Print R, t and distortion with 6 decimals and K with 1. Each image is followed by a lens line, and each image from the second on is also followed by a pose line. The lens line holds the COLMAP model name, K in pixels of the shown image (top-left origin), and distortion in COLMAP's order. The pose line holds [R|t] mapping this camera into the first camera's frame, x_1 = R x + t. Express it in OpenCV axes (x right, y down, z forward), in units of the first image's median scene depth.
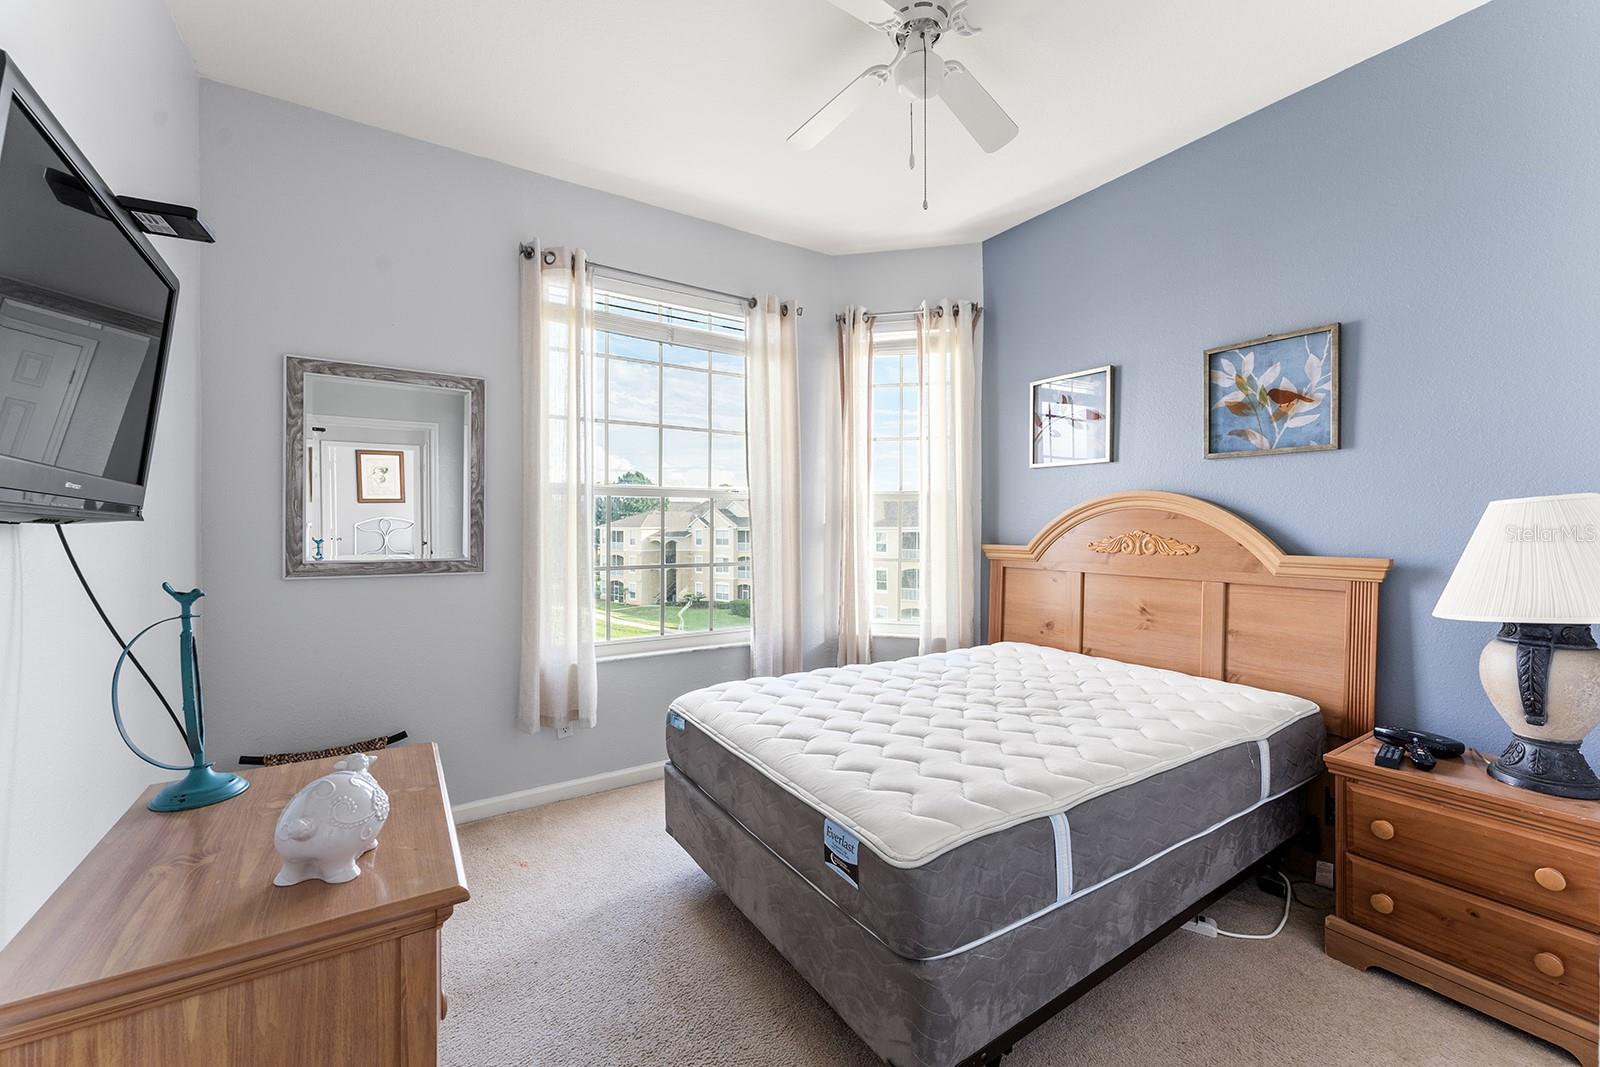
lens RADIAL K [[647.0, 0, 800.0], [0, 647.0, 533.5], [0, 0, 1]] dist [-0.001211, -0.000052]
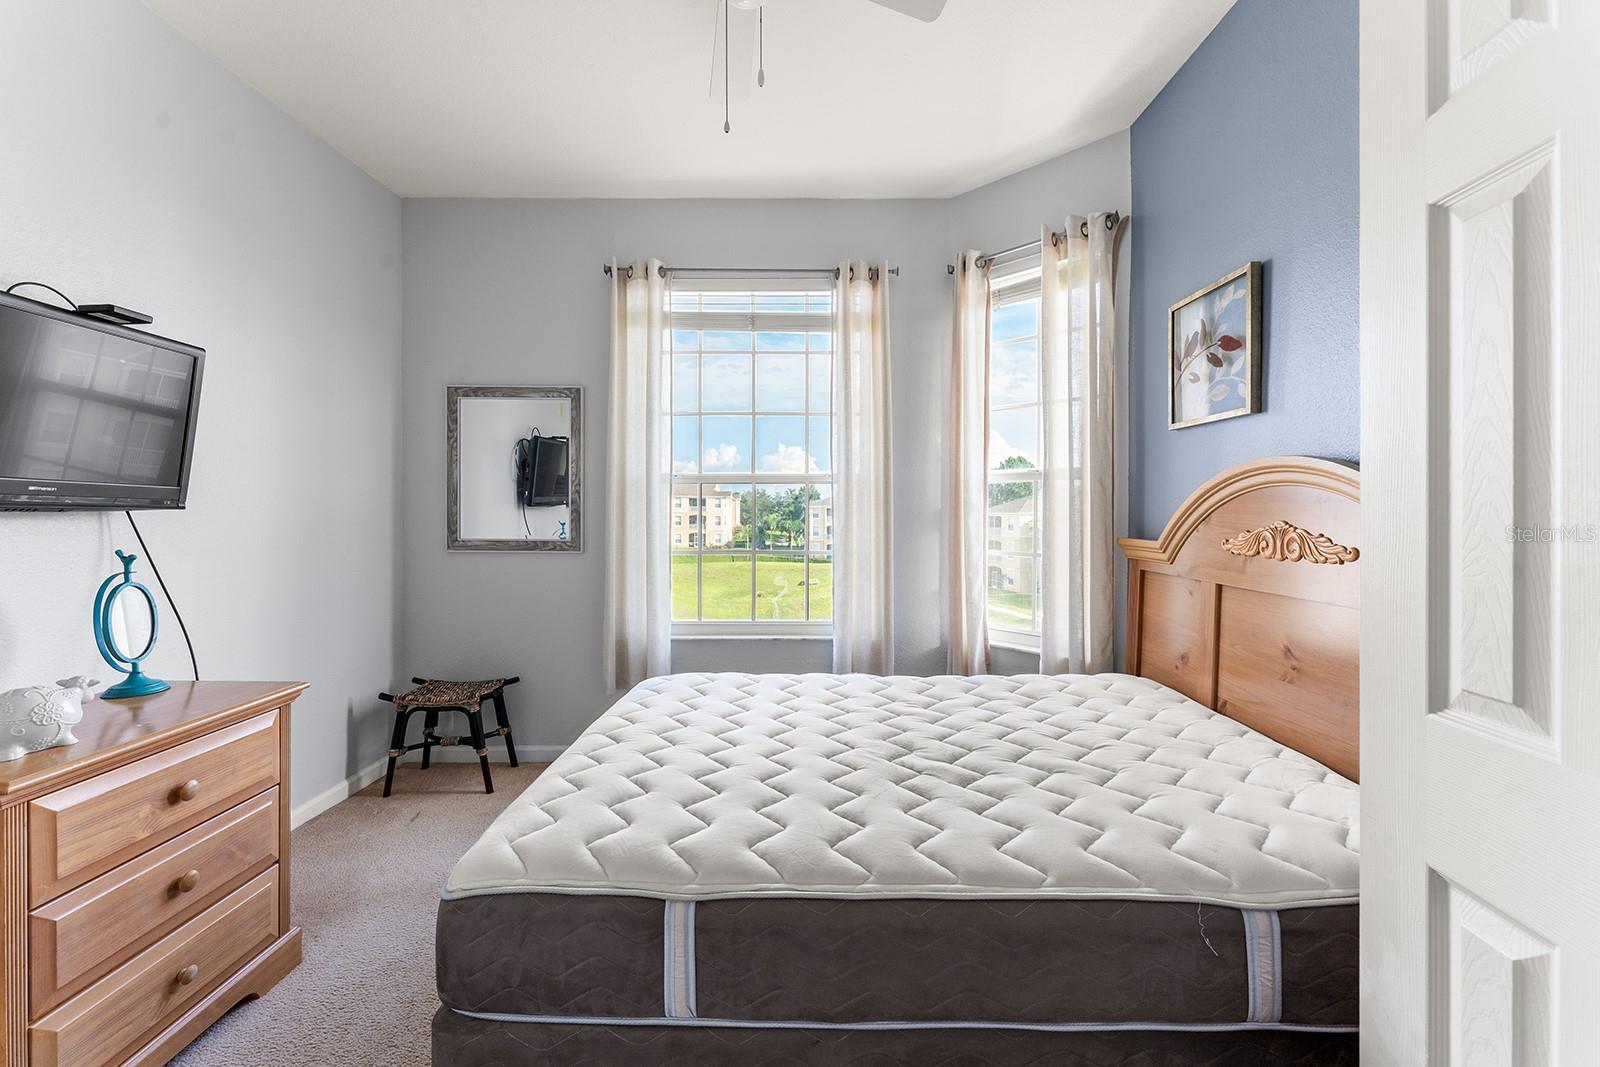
lens RADIAL K [[647.5, 0, 826.5], [0, 647.5, 517.2], [0, 0, 1]] dist [0.001467, -0.000013]
pose [[0.836601, 0.005379, -0.547786, 0.436385], [-0.006743, 0.999977, -0.000479, -0.004152], [0.547771, 0.004094, 0.836618, 0.215072]]
